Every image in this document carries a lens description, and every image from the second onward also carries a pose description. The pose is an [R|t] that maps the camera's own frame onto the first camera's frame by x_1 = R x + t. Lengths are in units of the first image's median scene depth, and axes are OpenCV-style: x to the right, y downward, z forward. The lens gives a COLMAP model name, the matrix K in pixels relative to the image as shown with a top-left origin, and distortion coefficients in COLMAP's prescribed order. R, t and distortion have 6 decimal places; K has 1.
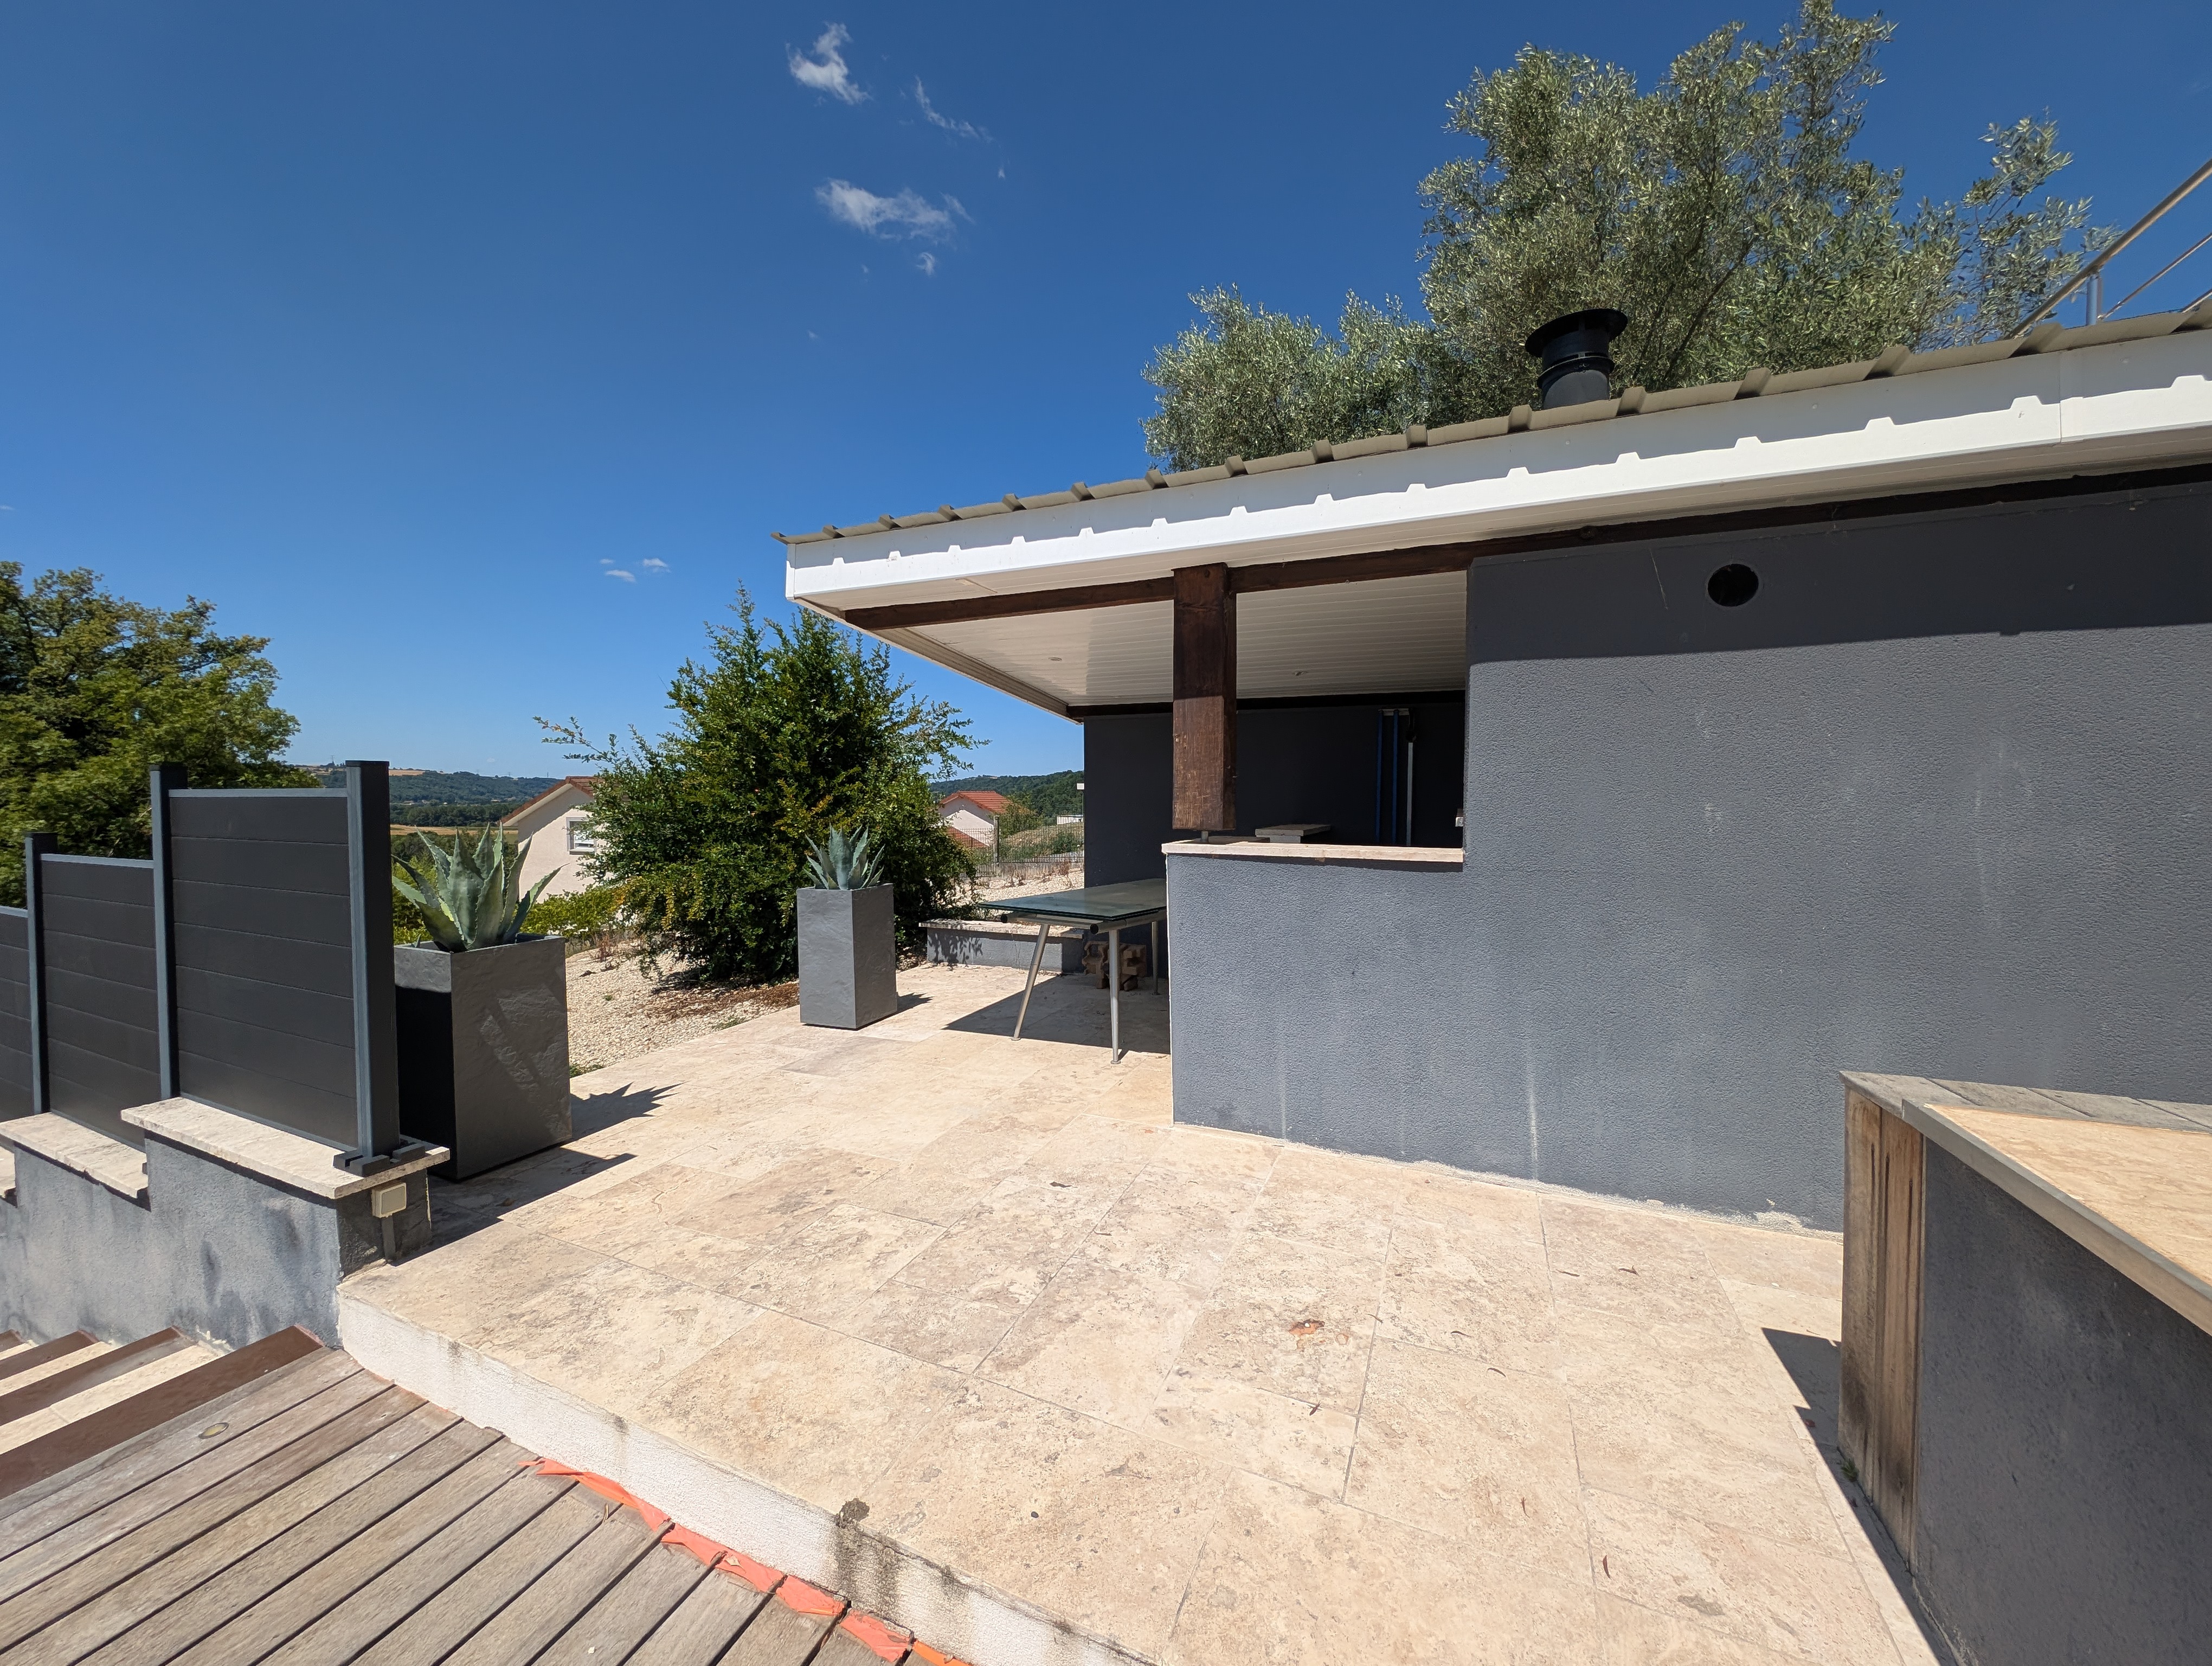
lens RADIAL K [[826.8, 0, 1094.9], [0, 826.8, 828.2], [0, 0, 1]] dist [0.019971, -0.008968]
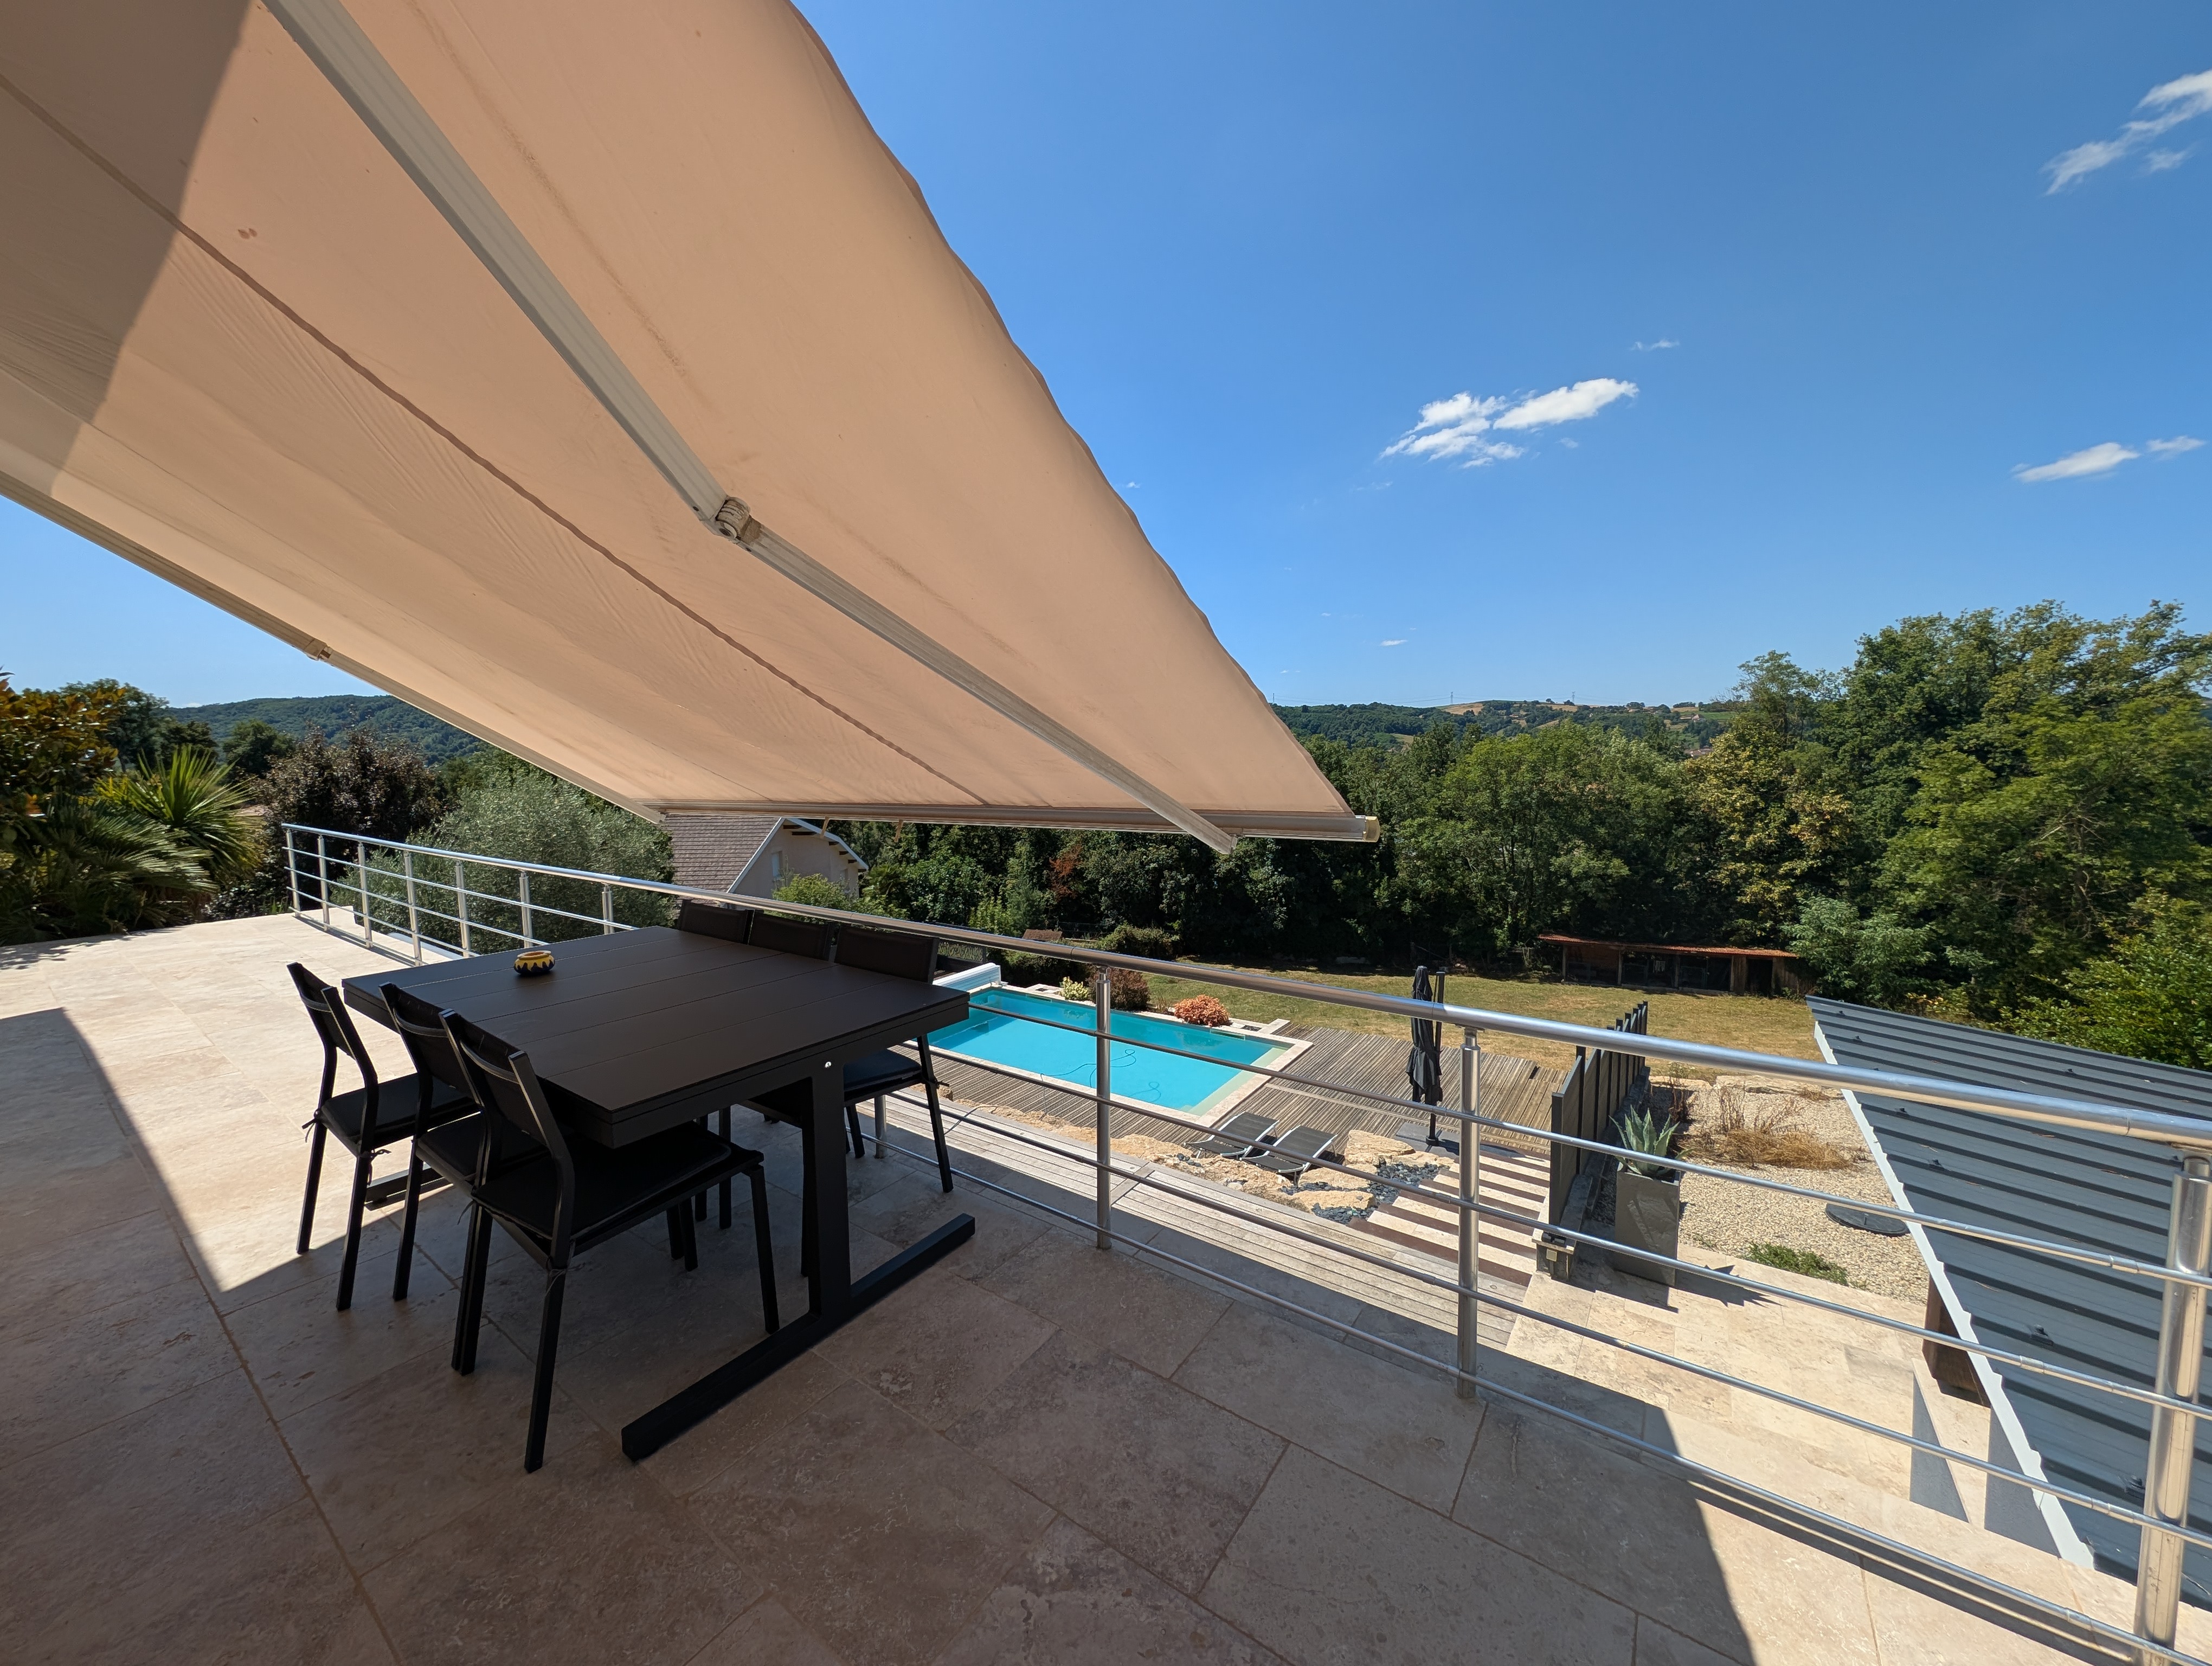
lens RADIAL K [[835.7, 0, 1099.5], [0, 835.7, 832.9], [0, 0, 1]] dist [-0.002088, -0.000681]
pose [[-0.204612, 0.090686, -0.974633, 1.522794], [-0.016408, 0.995241, 0.096048, -0.901816], [0.978706, 0.035644, -0.202150, 0.037067]]
